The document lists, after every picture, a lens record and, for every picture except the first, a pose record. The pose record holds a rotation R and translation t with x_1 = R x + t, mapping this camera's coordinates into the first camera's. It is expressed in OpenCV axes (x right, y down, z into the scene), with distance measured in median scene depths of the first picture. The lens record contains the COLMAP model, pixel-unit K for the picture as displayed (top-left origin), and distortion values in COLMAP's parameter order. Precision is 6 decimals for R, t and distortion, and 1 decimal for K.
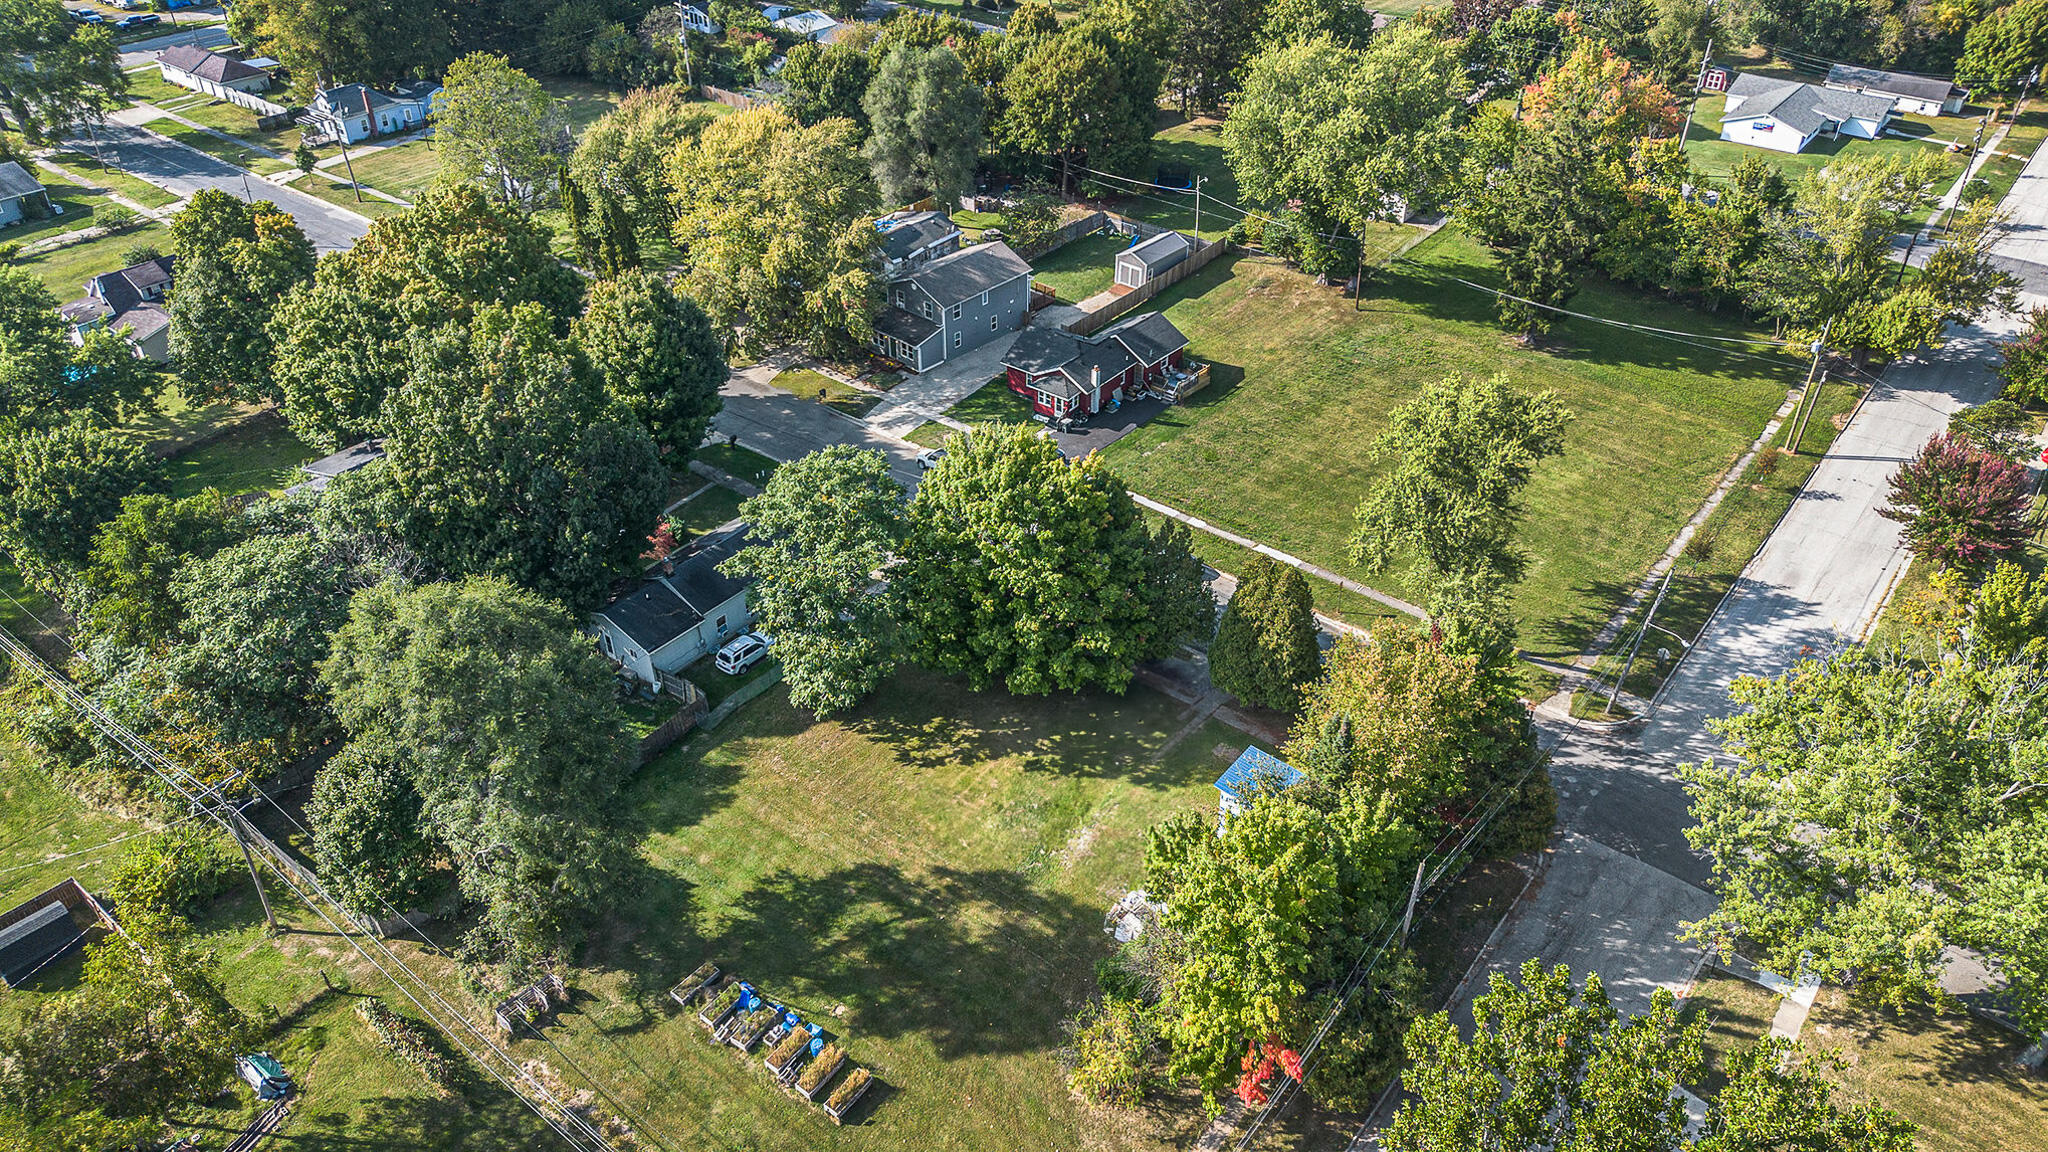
lens RADIAL K [[1419.2, 0, 1014.6], [0, 1419.2, 568.4], [0, 0, 1]] dist [0.083864, -0.077930]
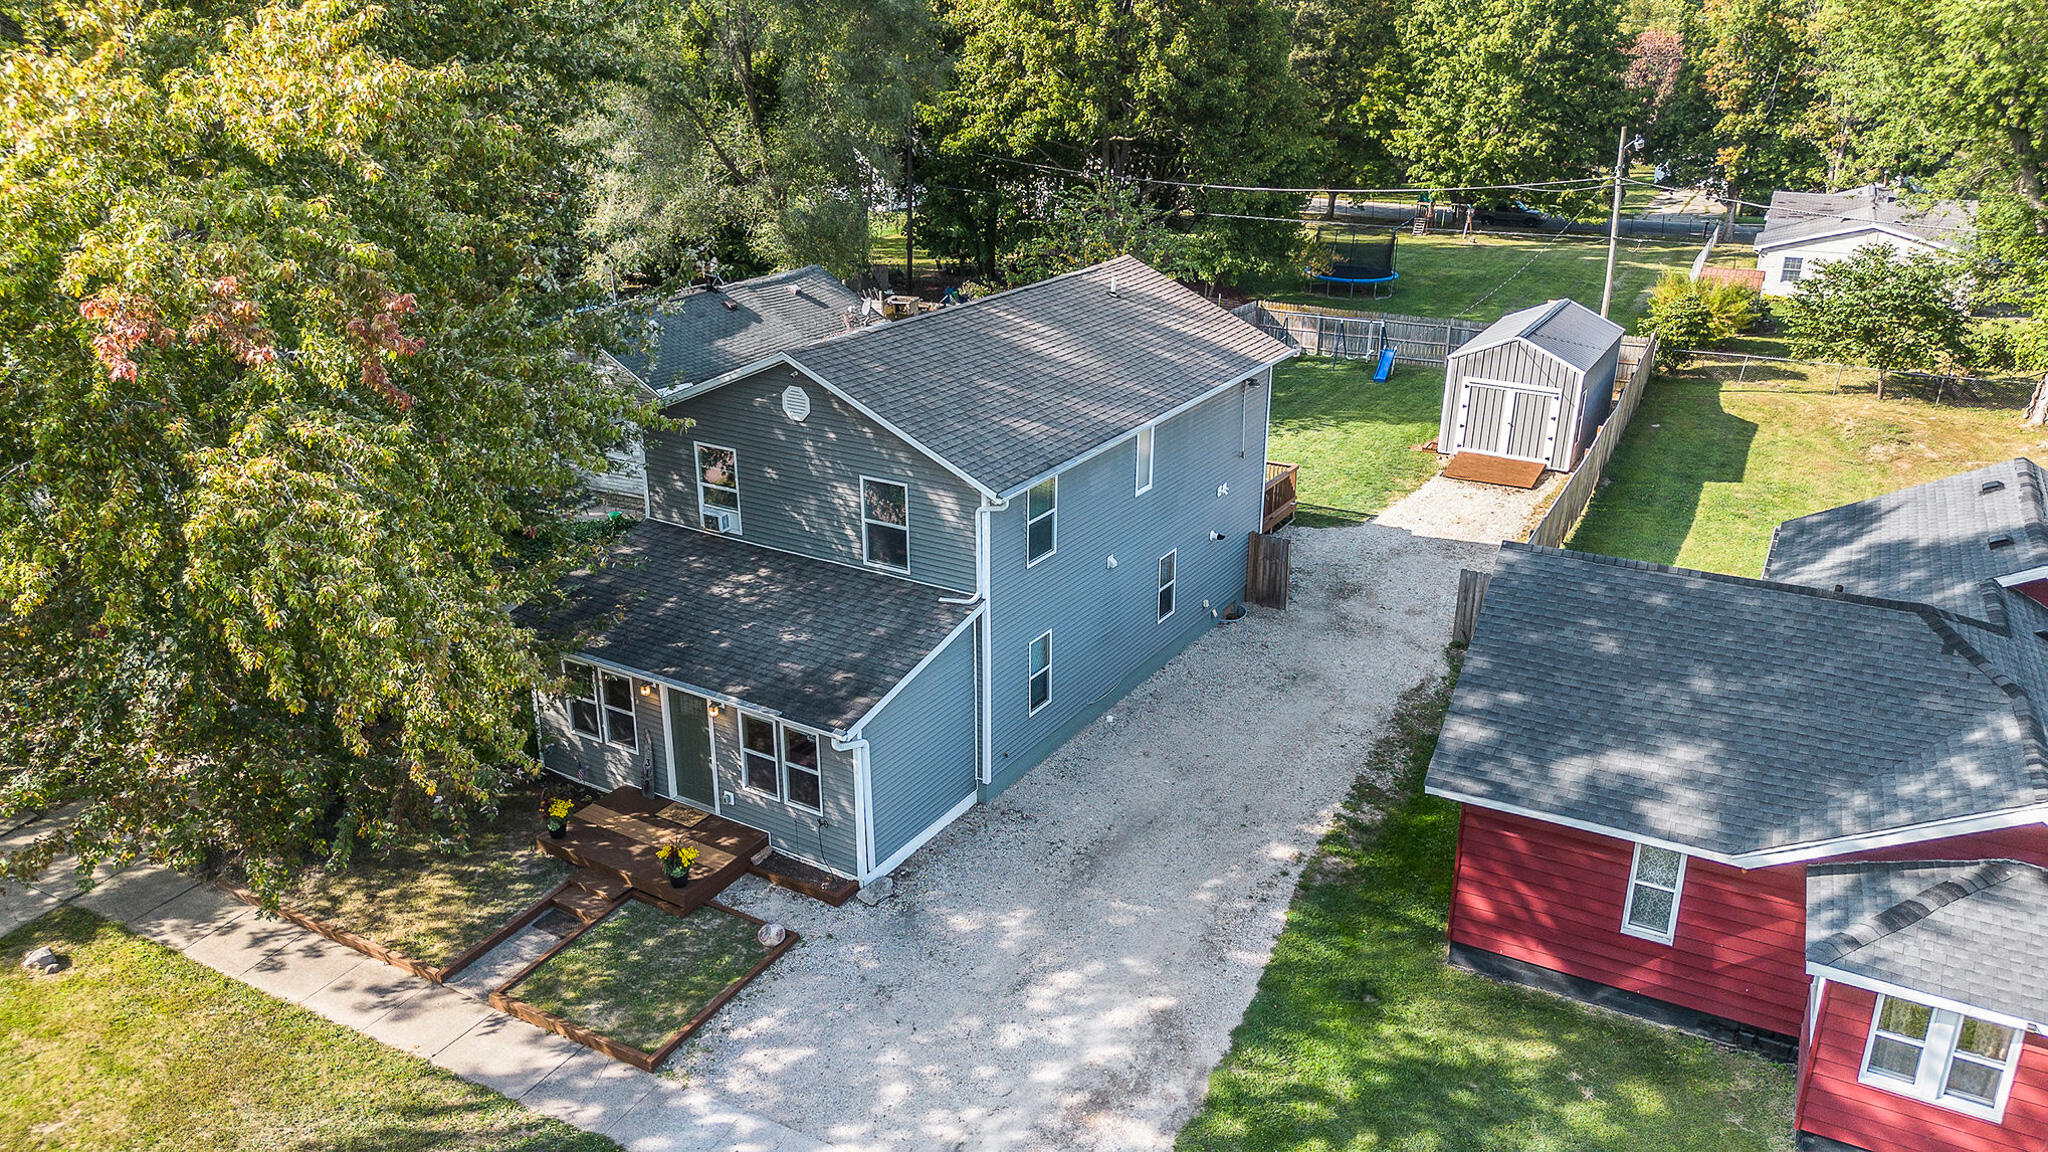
lens RADIAL K [[1436.8, 0, 1024.0], [0, 1436.8, 576.0], [0, 0, 1]] dist [0.042361, -0.000833]
pose [[0.981308, -0.062206, 0.182114, -0.070258], [0.104130, 0.967452, -0.230638, -0.120691], [-0.161839, 0.245290, 0.955846, 0.758573]]
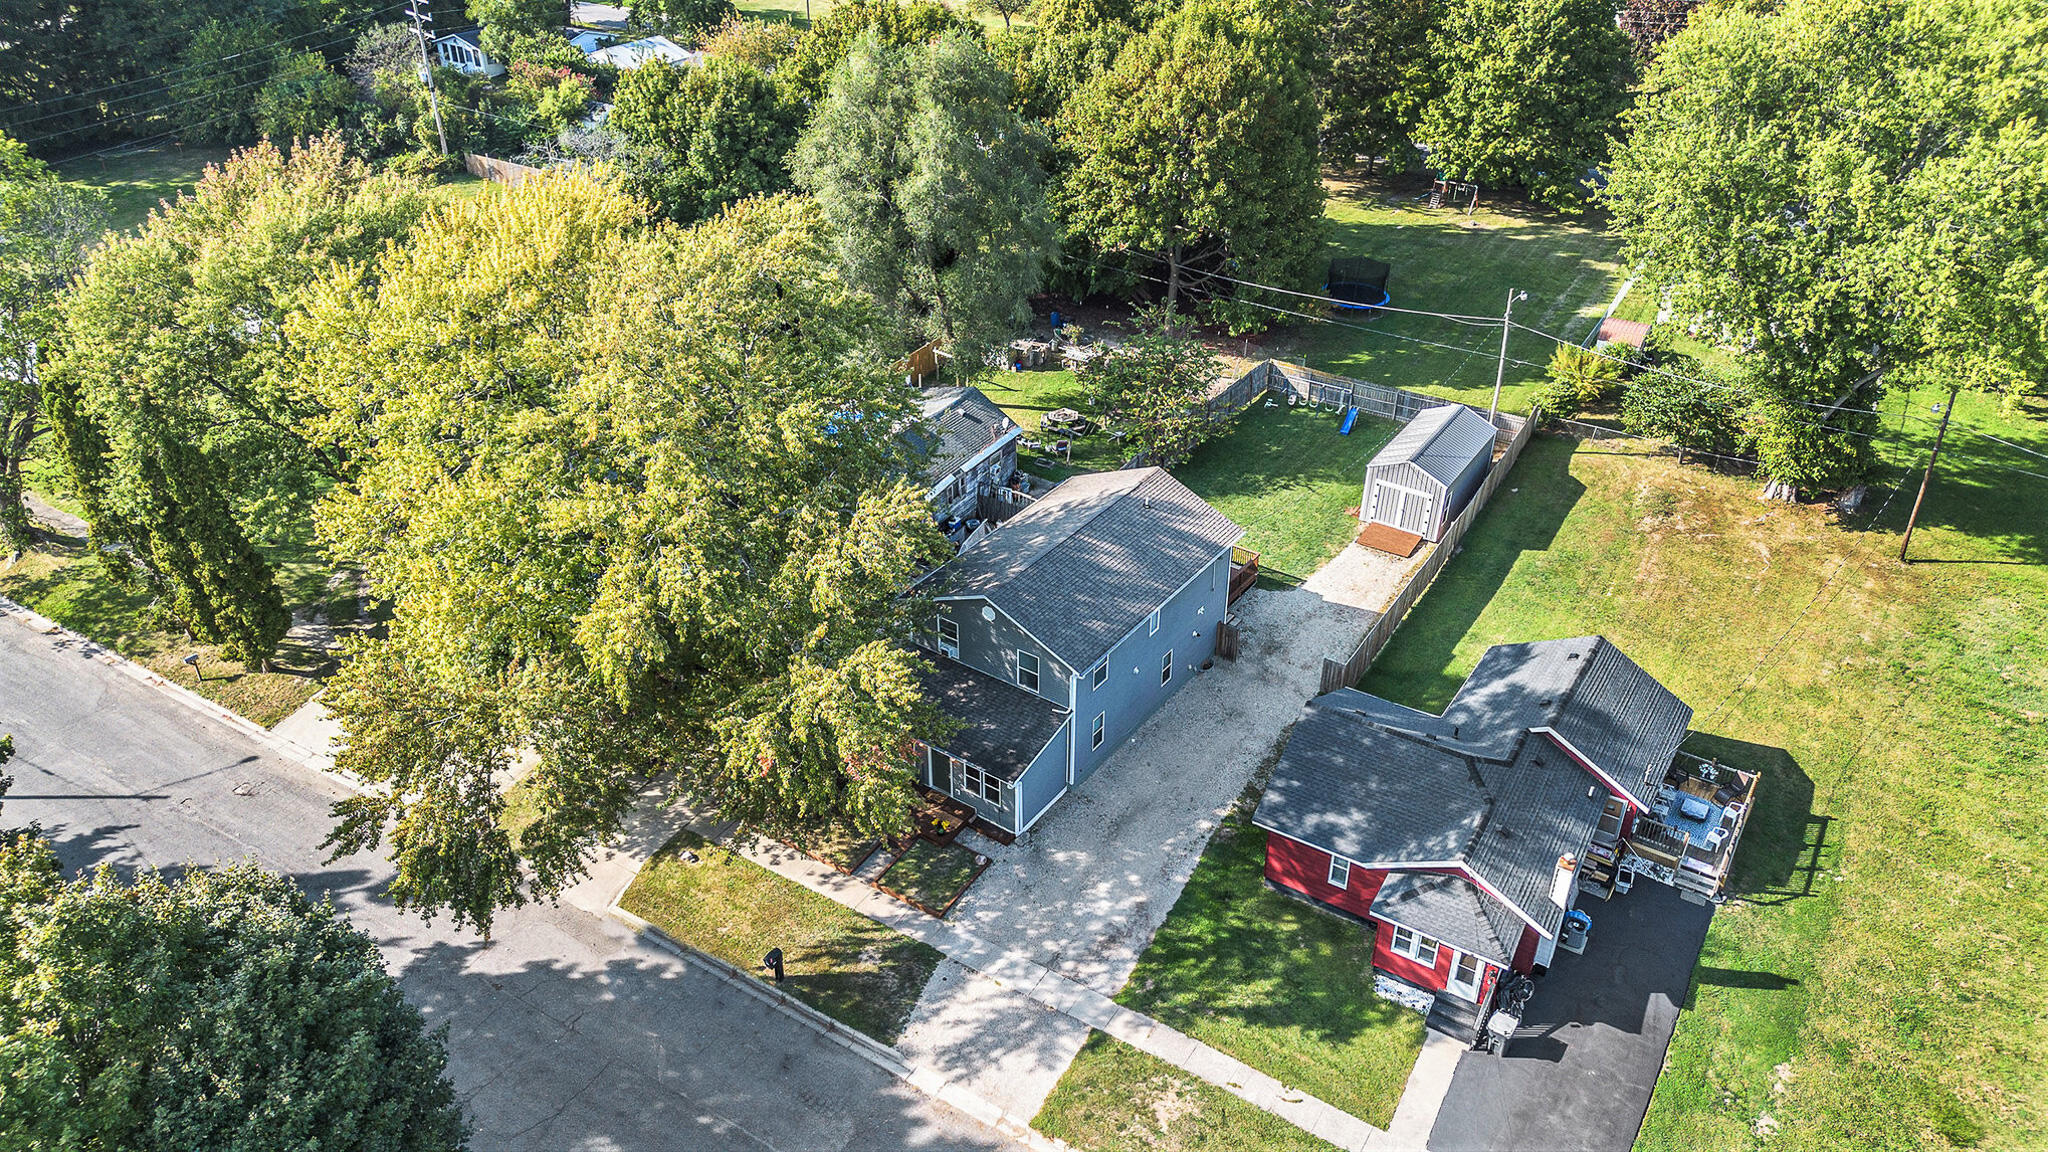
lens RADIAL K [[1419.2, 0, 1014.6], [0, 1419.2, 568.4], [0, 0, 1]] dist [0.083864, -0.077930]
pose [[0.992750, -0.061817, 0.103081, -0.094059], [0.066956, 0.996641, -0.047160, -0.175522], [-0.099819, 0.053720, 0.993554, 0.562987]]
